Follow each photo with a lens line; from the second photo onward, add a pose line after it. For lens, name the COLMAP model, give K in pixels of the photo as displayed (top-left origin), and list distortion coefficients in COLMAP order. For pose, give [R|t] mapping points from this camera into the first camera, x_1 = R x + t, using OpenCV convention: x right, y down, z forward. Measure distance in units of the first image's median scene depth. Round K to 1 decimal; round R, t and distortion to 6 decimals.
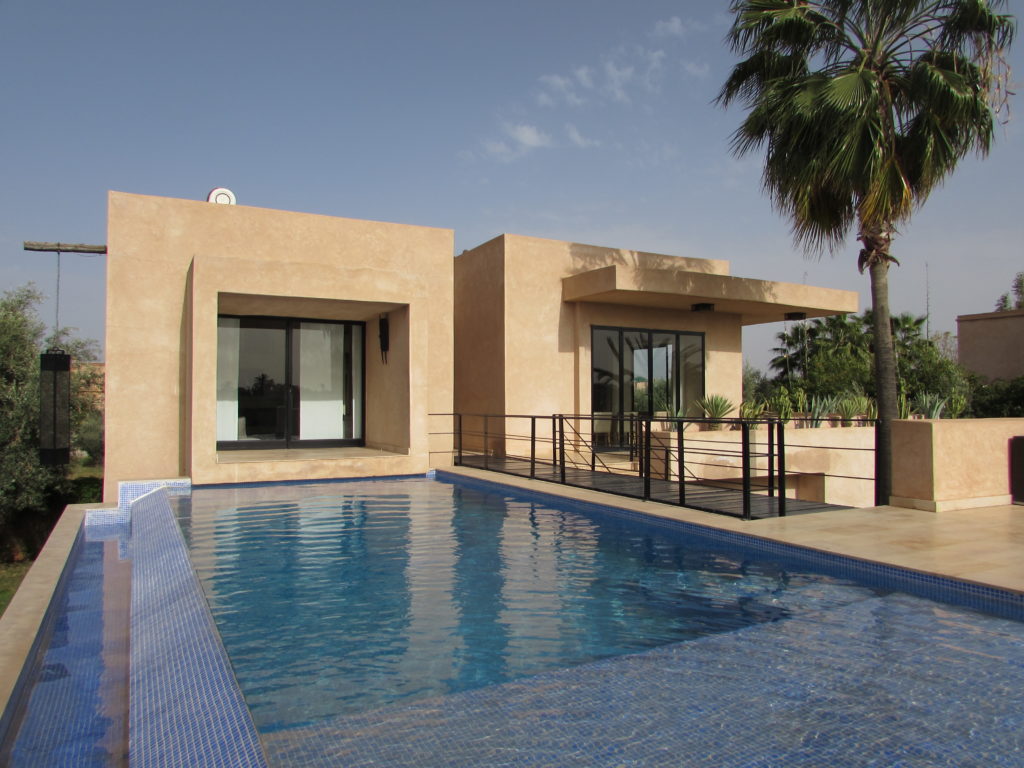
lens RADIAL K [[718.3, 0, 510.2], [0, 718.3, 385.6], [0, 0, 1]] dist [-0.046232, 0.023183]
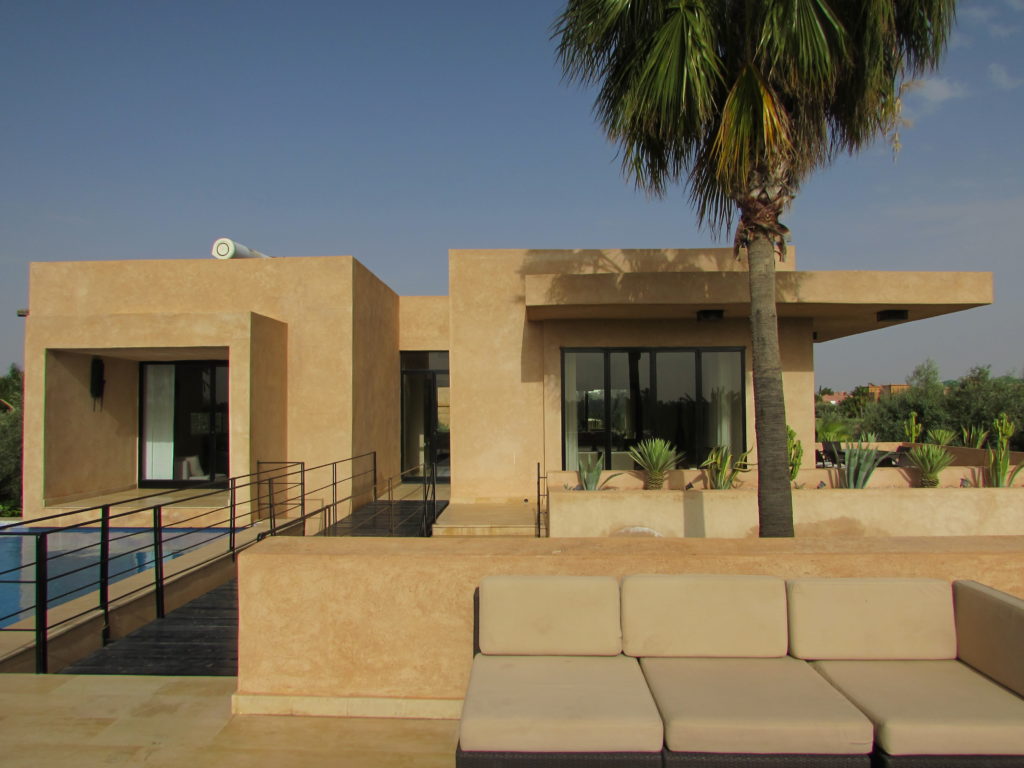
lens RADIAL K [[718.3, 0, 512.5], [0, 718.3, 384.1], [0, 0, 1]] dist [-0.046232, 0.023183]
pose [[0.871422, -0.022832, -0.490003, 0.565110], [0.017369, 0.999726, -0.015694, -0.037704], [0.490227, 0.005165, 0.871580, 0.319889]]
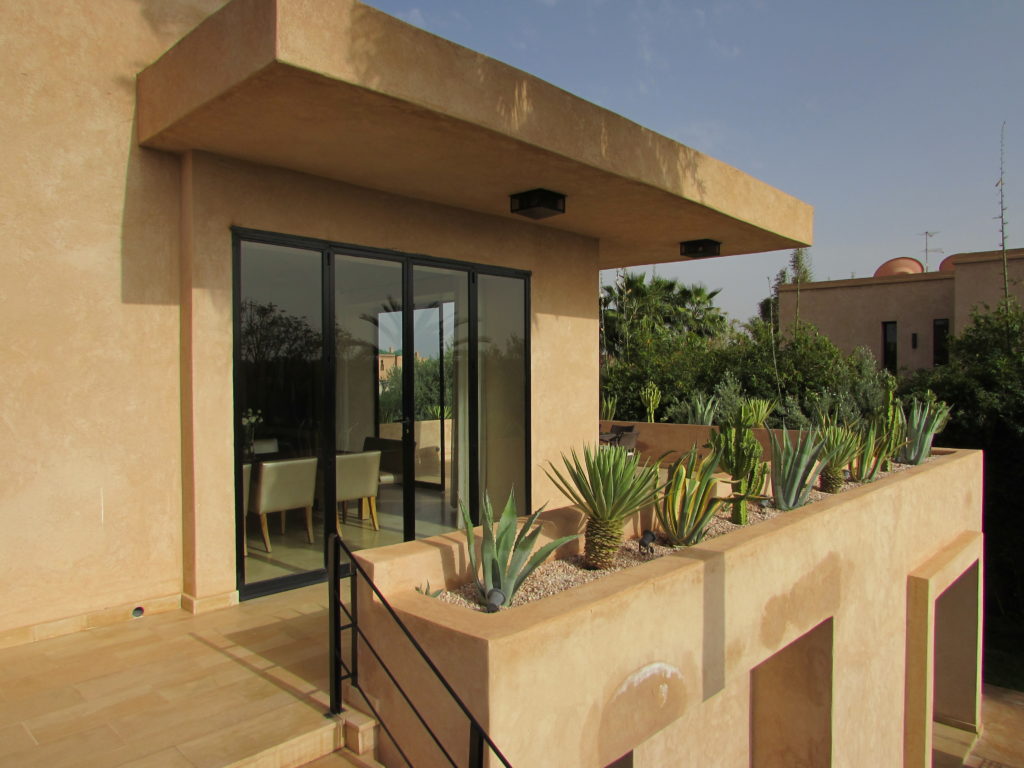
lens RADIAL K [[718.3, 0, 511.4], [0, 718.3, 384.0], [0, 0, 1]] dist [-0.046232, 0.023183]
pose [[0.945855, -0.006544, 0.324524, 0.155392], [-0.005680, 0.999310, 0.036704, -0.028295], [-0.324540, -0.036560, 0.945165, 0.778614]]
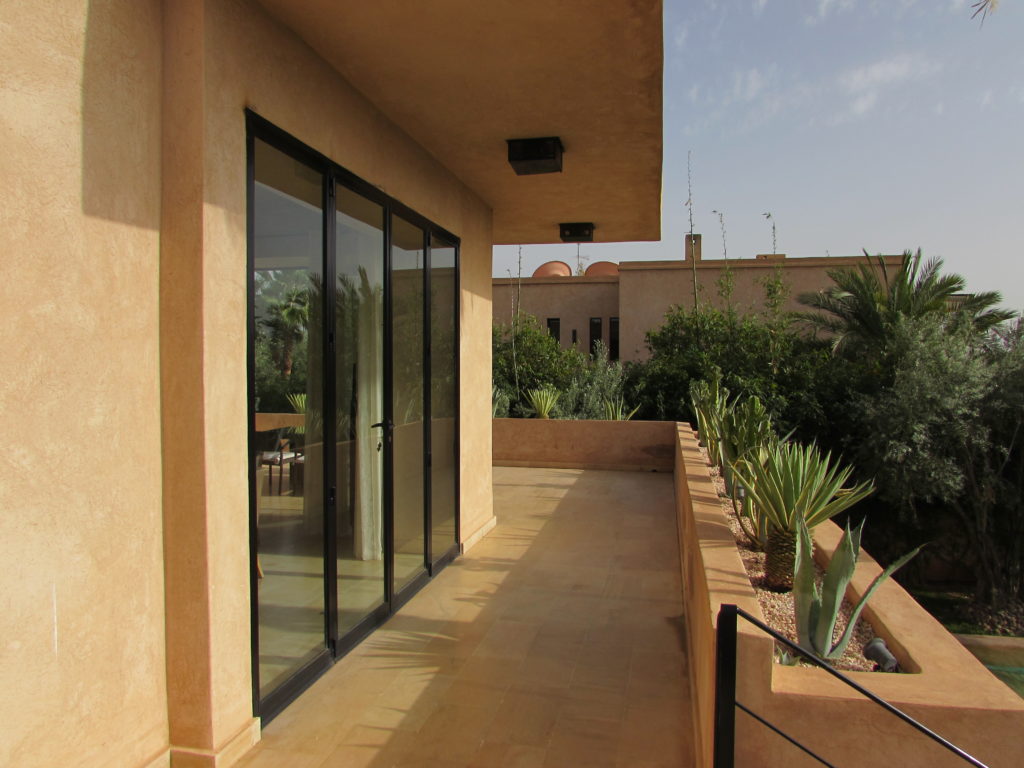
lens RADIAL K [[718.3, 0, 510.9], [0, 718.3, 381.9], [0, 0, 1]] dist [-0.046232, 0.023183]
pose [[0.639832, -0.015444, 0.768359, 0.007993], [-0.021336, 0.999056, 0.037849, -0.020799], [-0.768218, -0.040611, 0.638899, 0.992572]]
